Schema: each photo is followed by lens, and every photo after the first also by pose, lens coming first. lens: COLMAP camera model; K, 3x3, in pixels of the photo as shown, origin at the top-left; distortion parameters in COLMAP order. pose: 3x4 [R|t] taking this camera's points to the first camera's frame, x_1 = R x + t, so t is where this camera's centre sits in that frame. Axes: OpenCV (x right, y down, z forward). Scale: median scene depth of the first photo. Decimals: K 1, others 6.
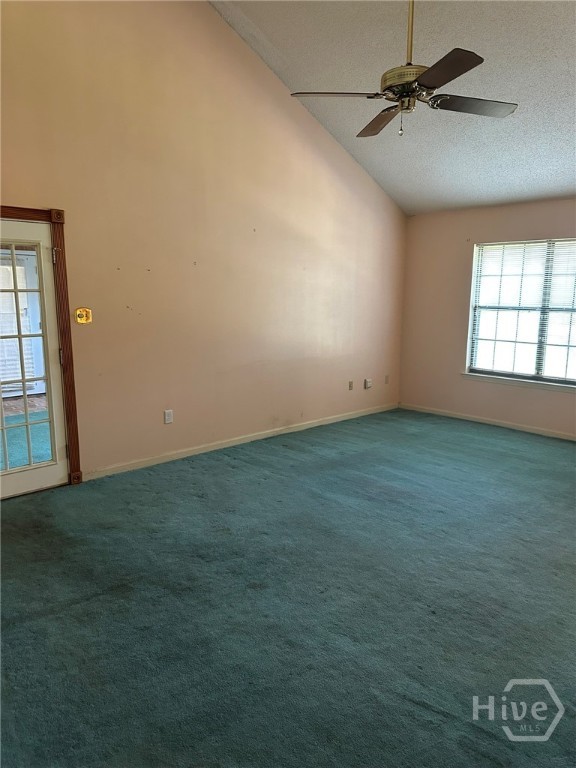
lens RADIAL K [[542.6, 0, 288.0], [0, 542.6, 384.0], [0, 0, 1]] dist [0.043214, -0.046854]
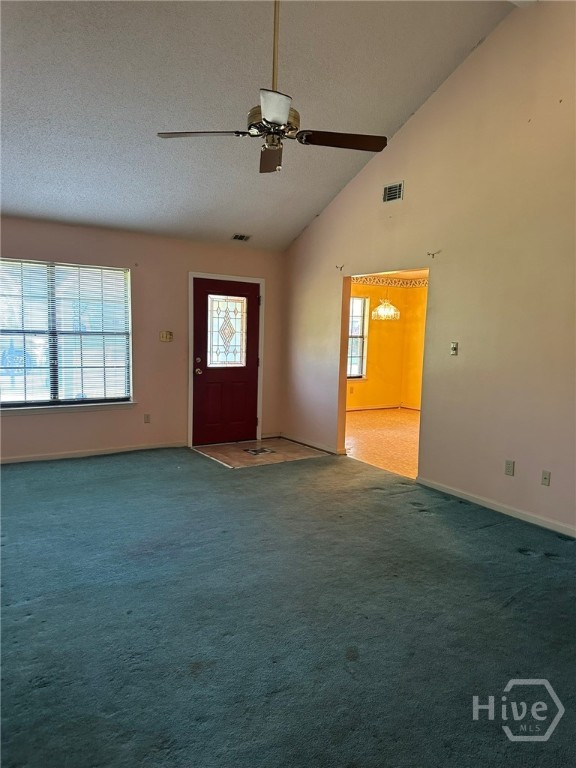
lens RADIAL K [[534.8, 0, 285.2], [0, 534.8, 387.3], [0, 0, 1]] dist [0.039738, -0.052597]
pose [[0.171823, -0.115365, 0.978350, -0.423858], [0.138226, 0.986118, 0.092005, -0.072034], [-0.975382, 0.119425, 0.185384, 0.432543]]
